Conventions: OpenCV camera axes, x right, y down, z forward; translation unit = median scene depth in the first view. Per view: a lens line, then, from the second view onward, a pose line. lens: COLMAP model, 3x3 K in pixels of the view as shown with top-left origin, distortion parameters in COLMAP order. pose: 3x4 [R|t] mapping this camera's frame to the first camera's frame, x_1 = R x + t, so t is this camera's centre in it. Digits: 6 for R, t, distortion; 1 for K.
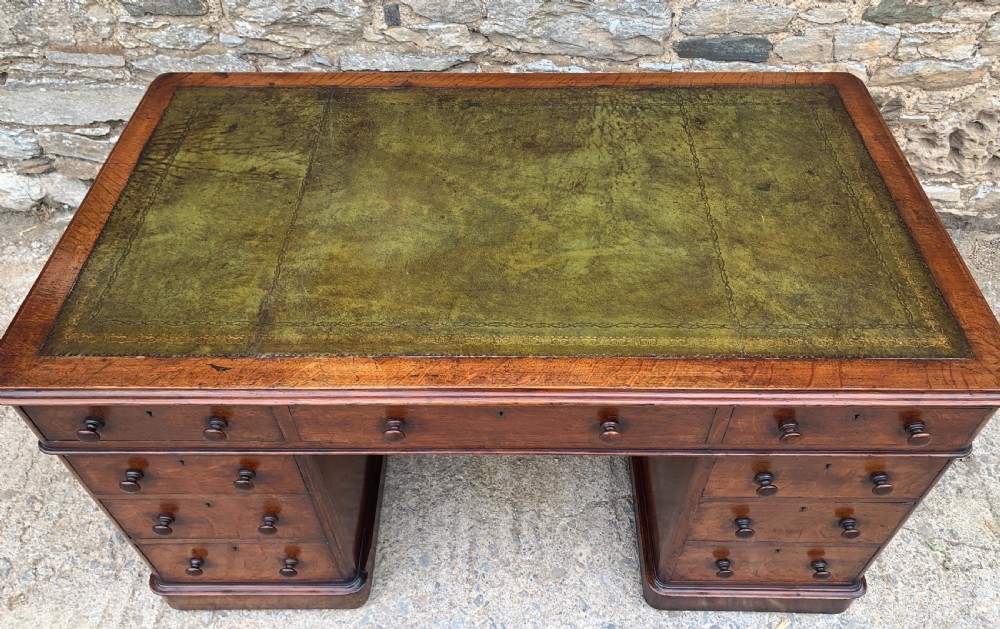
lens RADIAL K [[771.0, 0, 506.4], [0, 771.0, 250.4], [0, 0, 1]] dist [0.010839, -0.001660]
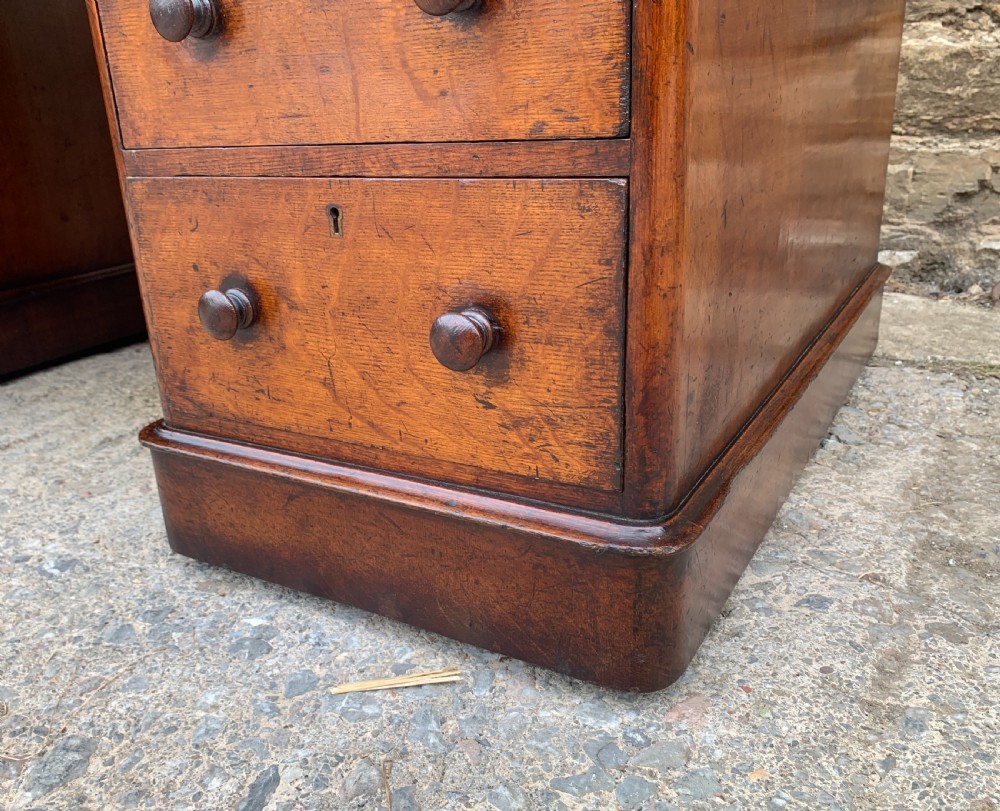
lens RADIAL K [[900.9, 0, 454.8], [0, 900.9, 438.0], [0, 0, 1]] dist [0.003246, 0.008083]
pose [[0.857657, 0.149617, -0.491974, 0.487050], [-0.329277, 0.894653, -0.301950, 0.468241], [0.394969, 0.420965, 0.816571, 0.622297]]
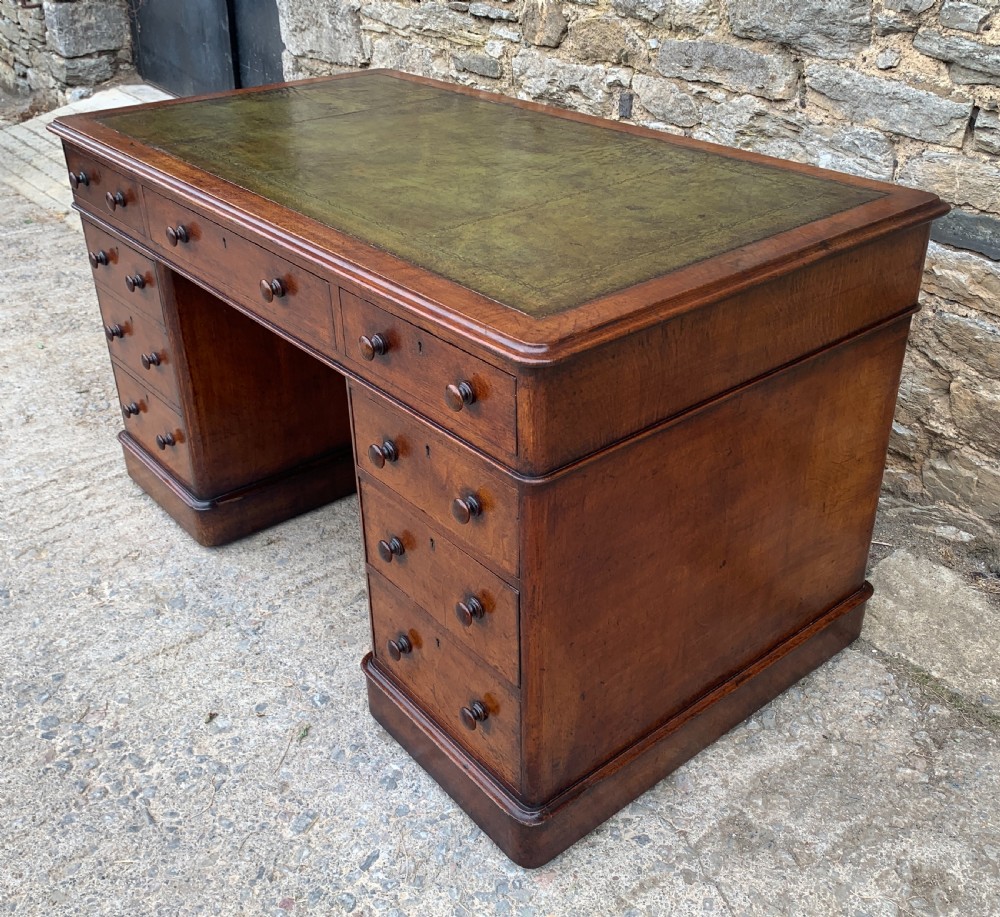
lens RADIAL K [[1041.6, 0, 501.6], [0, 1041.6, 432.2], [0, 0, 1]] dist [0.011370, 0.000000]
pose [[0.640737, 0.367602, -0.674036, 0.829754], [-0.539610, 0.840132, -0.054765, 0.195241], [0.546147, 0.398806, 0.736666, 0.163221]]
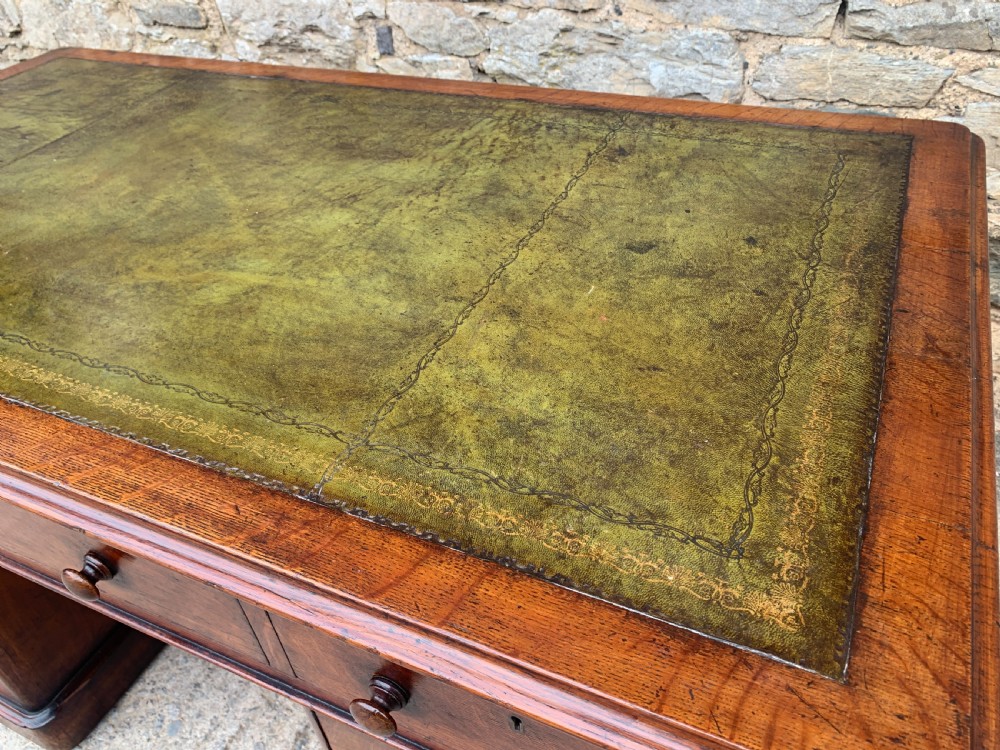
lens RADIAL K [[770.7, 0, 496.8], [0, 770.7, 367.1], [0, 0, 1]] dist [-0.002408, 0.010576]
pose [[0.907968, 0.212640, -0.361080, 0.349953], [-0.246811, 0.967735, -0.050728, 0.037218], [0.338643, 0.135178, 0.931154, 0.379954]]
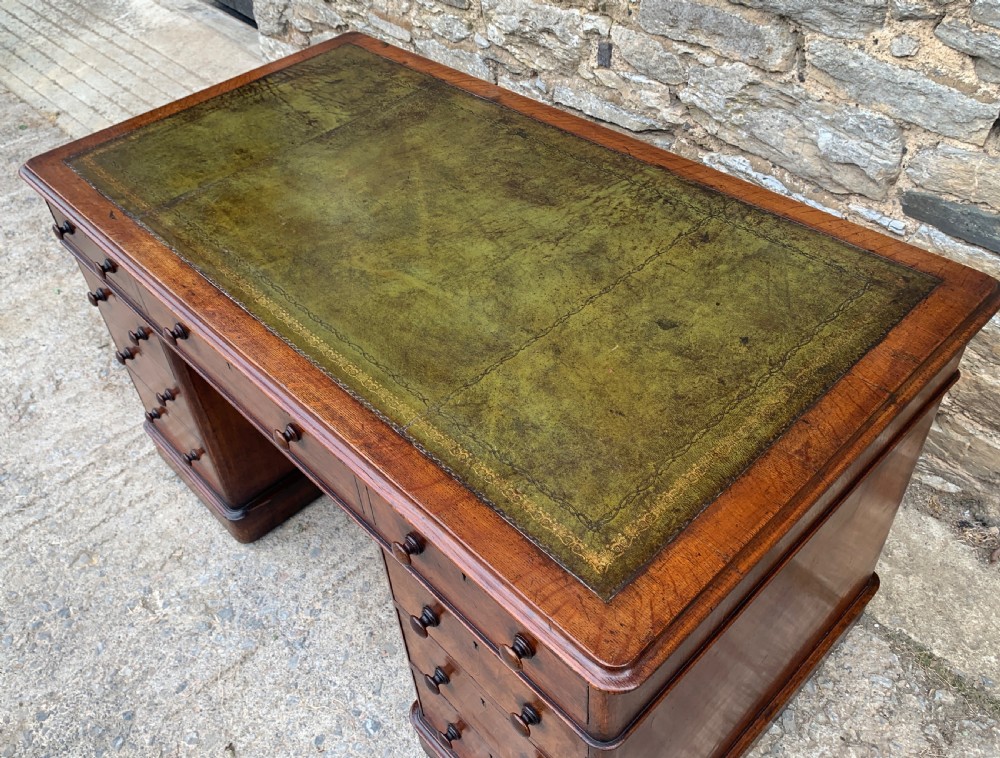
lens RADIAL K [[851.3, 0, 468.0], [0, 851.3, 352.5], [0, 0, 1]] dist [0.011585, -0.001455]
pose [[0.678579, 0.451430, -0.579432, 0.538737], [-0.468860, 0.873443, 0.131405, -0.059191], [0.565421, 0.182504, 0.804357, 0.177779]]
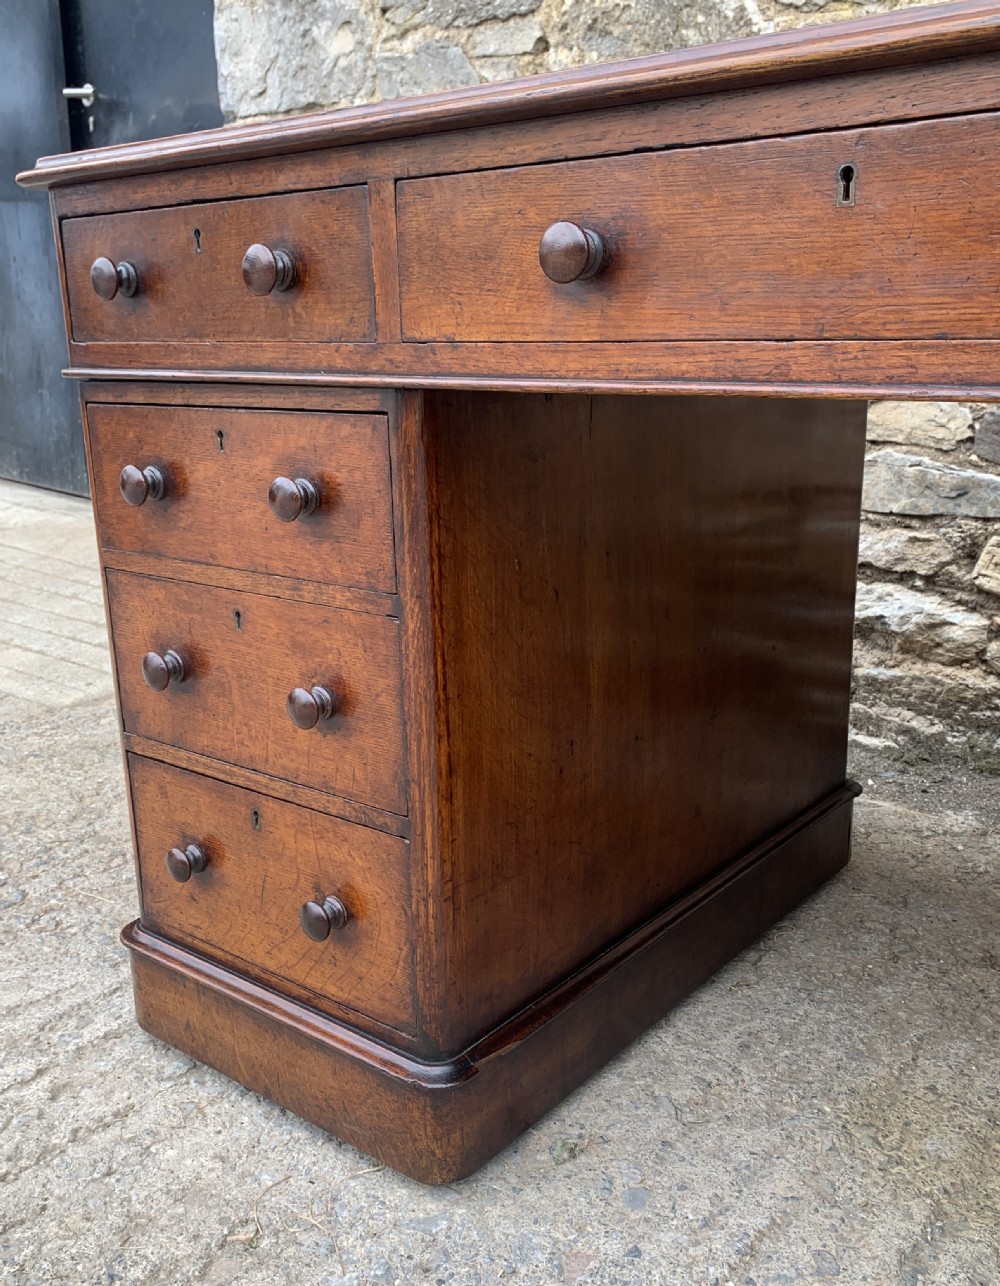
lens RADIAL K [[1204.5, 0, 517.1], [0, 1204.5, 675.7], [0, 0, 1]] dist [0.016027, 0.000000]
pose [[0.785836, 0.163729, -0.596368, 0.147905], [-0.431224, 0.836288, -0.338627, 0.406322], [0.443292, 0.523274, 0.727789, 0.422397]]
